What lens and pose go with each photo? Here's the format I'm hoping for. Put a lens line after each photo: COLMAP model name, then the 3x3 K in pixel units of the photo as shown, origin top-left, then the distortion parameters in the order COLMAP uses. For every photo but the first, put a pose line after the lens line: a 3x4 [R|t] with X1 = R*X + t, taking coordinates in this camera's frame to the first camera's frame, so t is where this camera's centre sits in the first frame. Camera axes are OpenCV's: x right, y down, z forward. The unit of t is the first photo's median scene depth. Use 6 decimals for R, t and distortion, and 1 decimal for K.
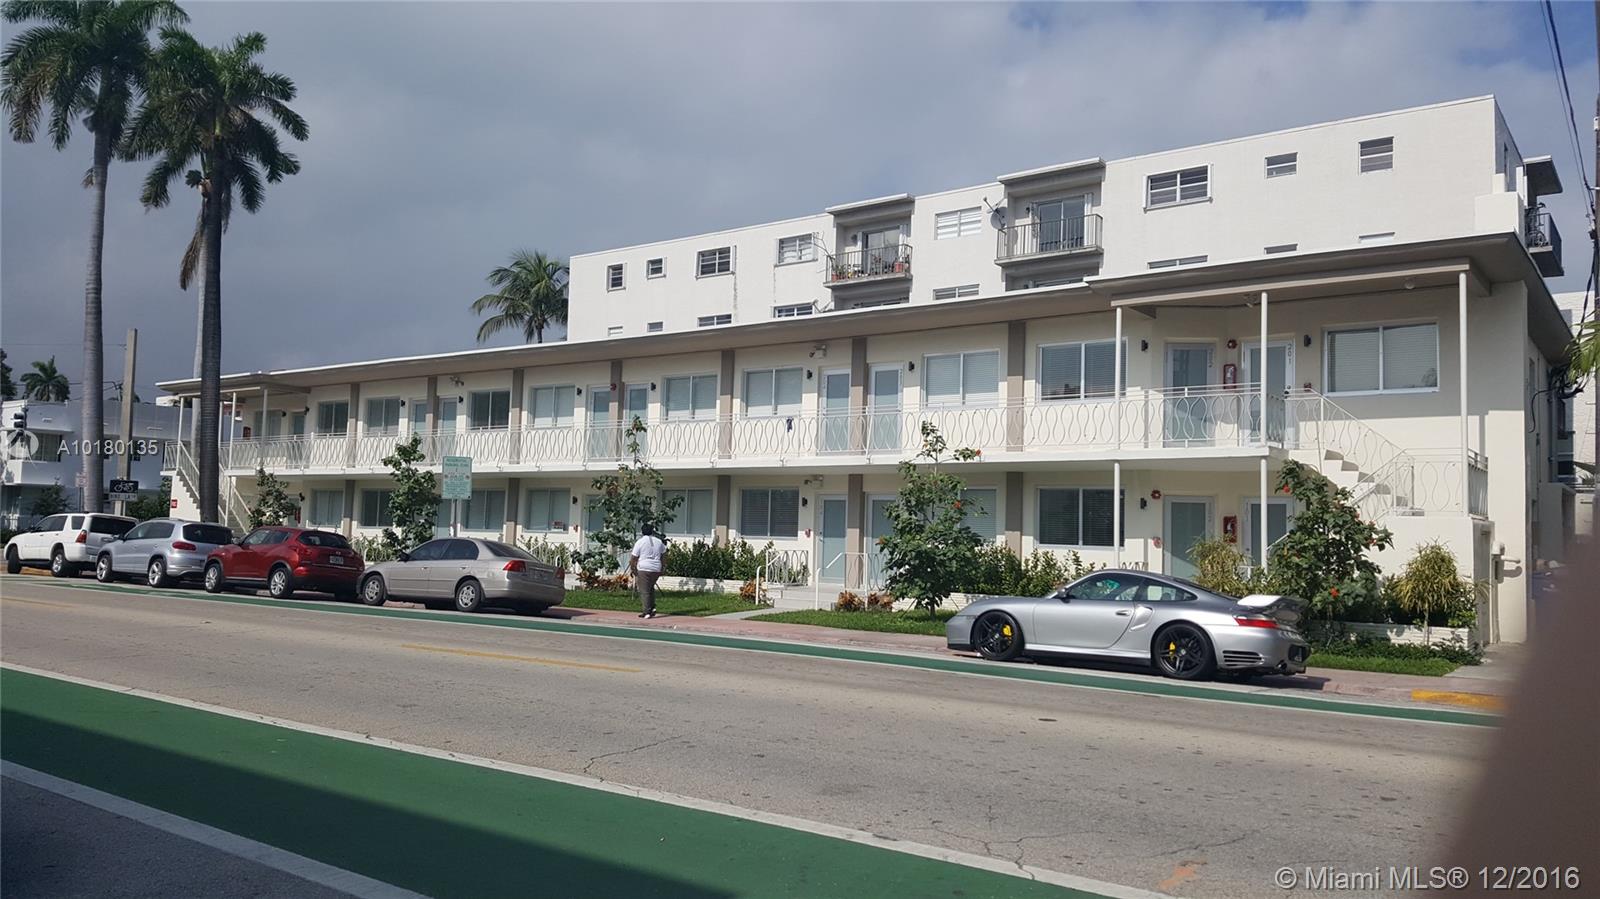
lens RADIAL K [[1243.5, 0, 800.0], [0, 1243.5, 449.5], [0, 0, 1]] dist [0.189071, -0.344285]
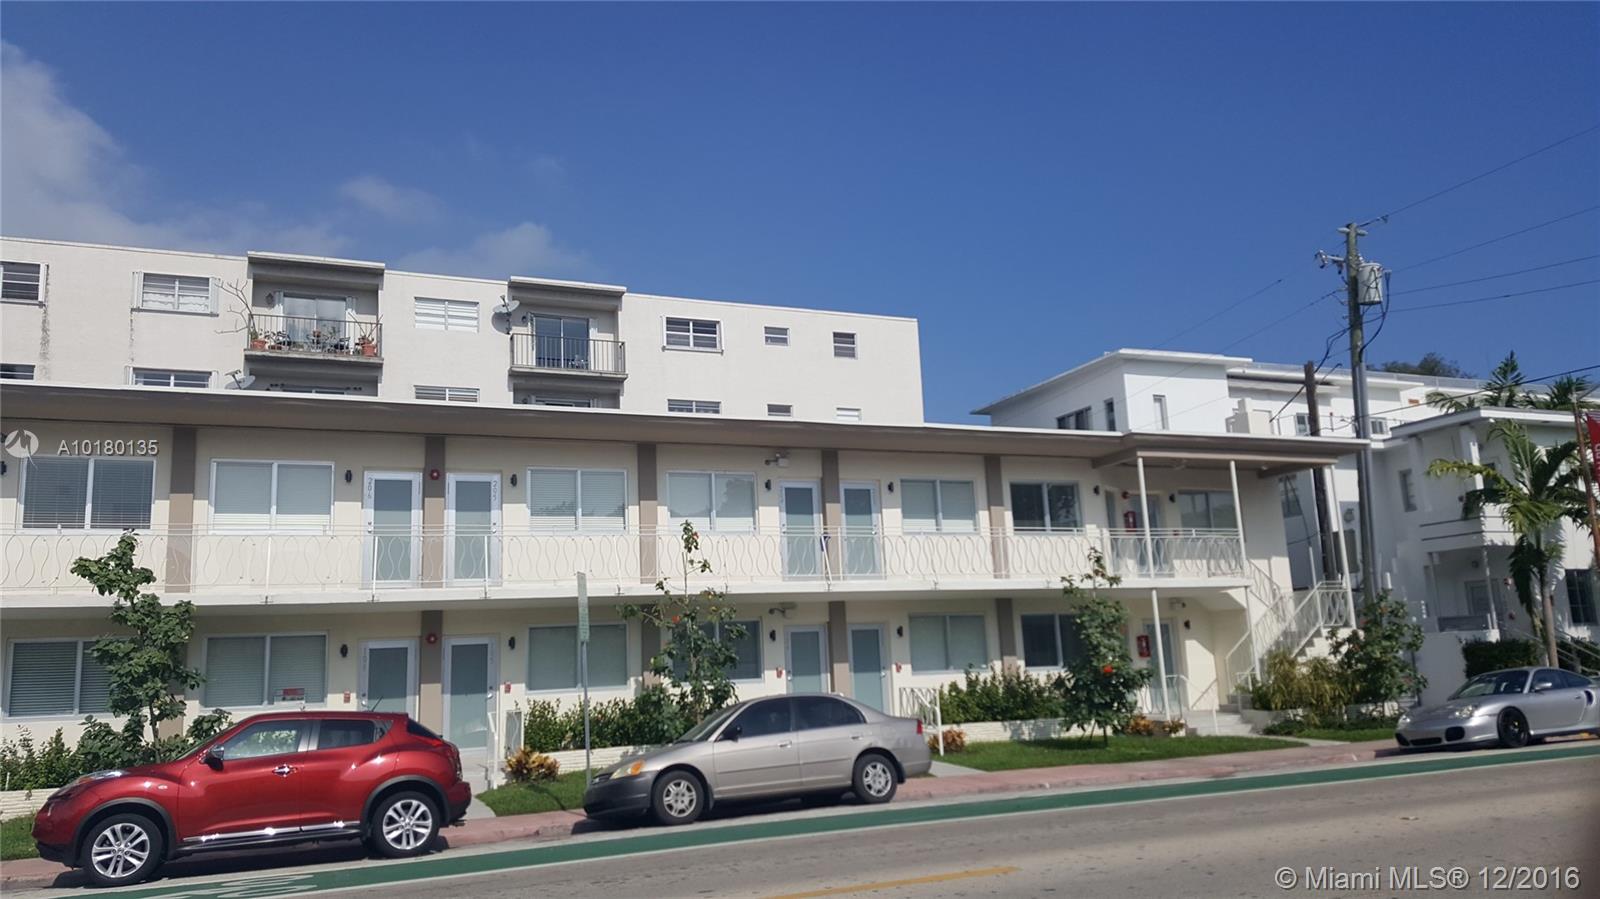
lens RADIAL K [[1243.5, 0, 800.0], [0, 1243.5, 449.5], [0, 0, 1]] dist [0.189071, -0.344285]
pose [[0.461461, 0.110911, 0.880200, -0.605105], [-0.004802, 0.992452, -0.122538, 0.016900], [-0.887148, 0.052319, 0.458510, 0.479679]]
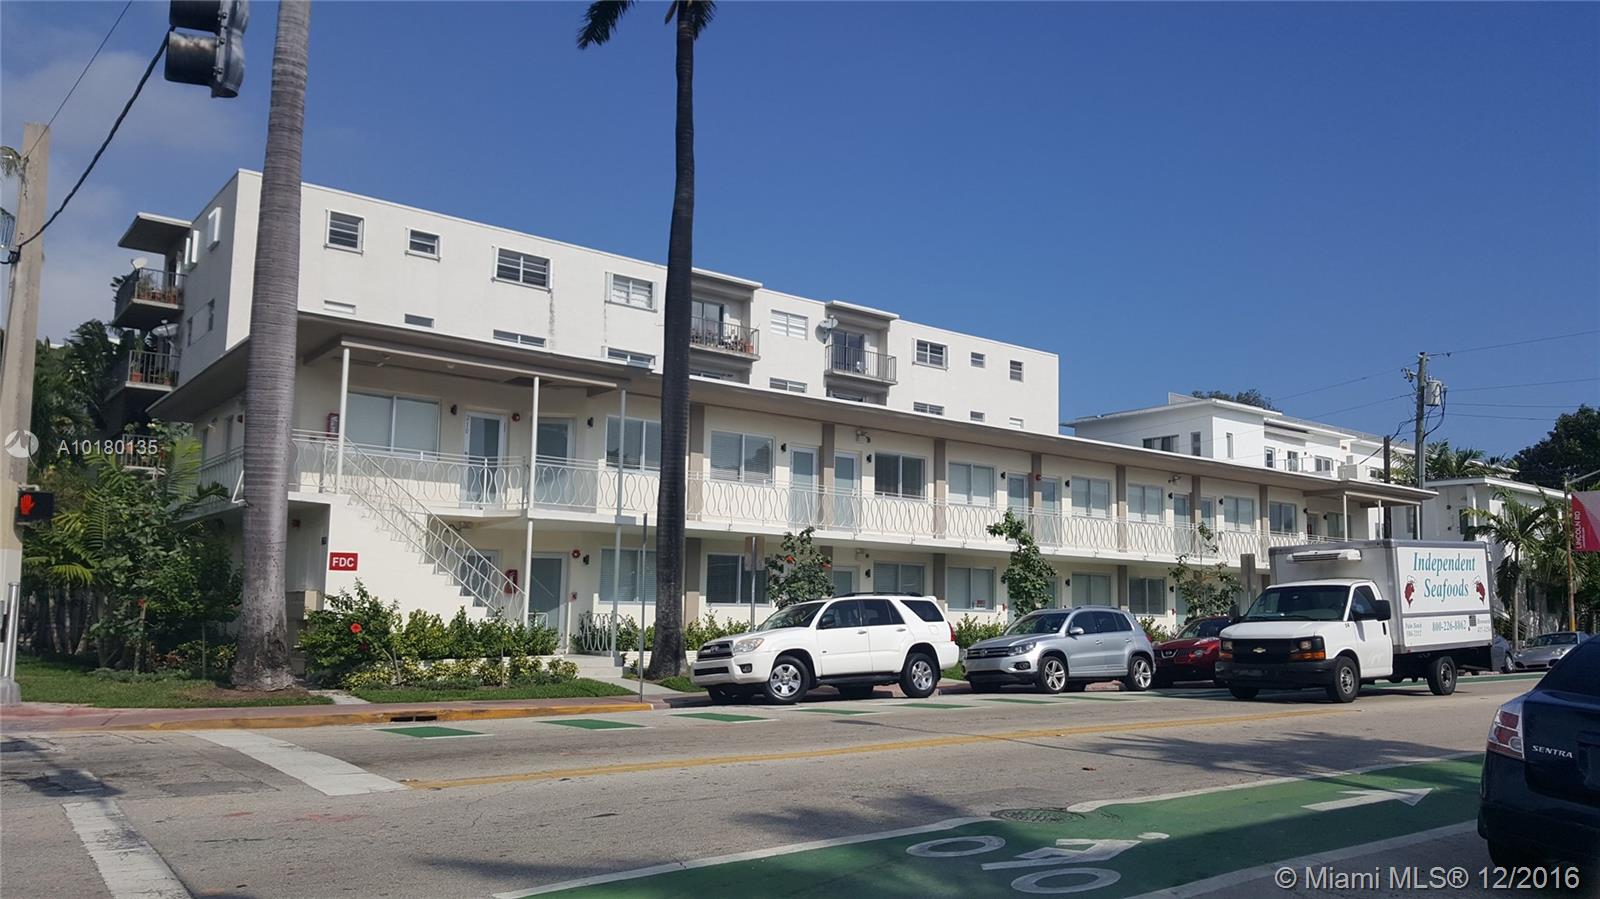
lens RADIAL K [[1167.5, 0, 827.8], [0, 1167.5, 548.9], [0, 0, 1]] dist [0.099021, -0.221437]
pose [[0.240993, 0.026752, 0.970158, -1.064192], [-0.084831, 0.996375, -0.006402, 0.030739], [-0.966812, -0.080756, 0.242389, 0.829346]]
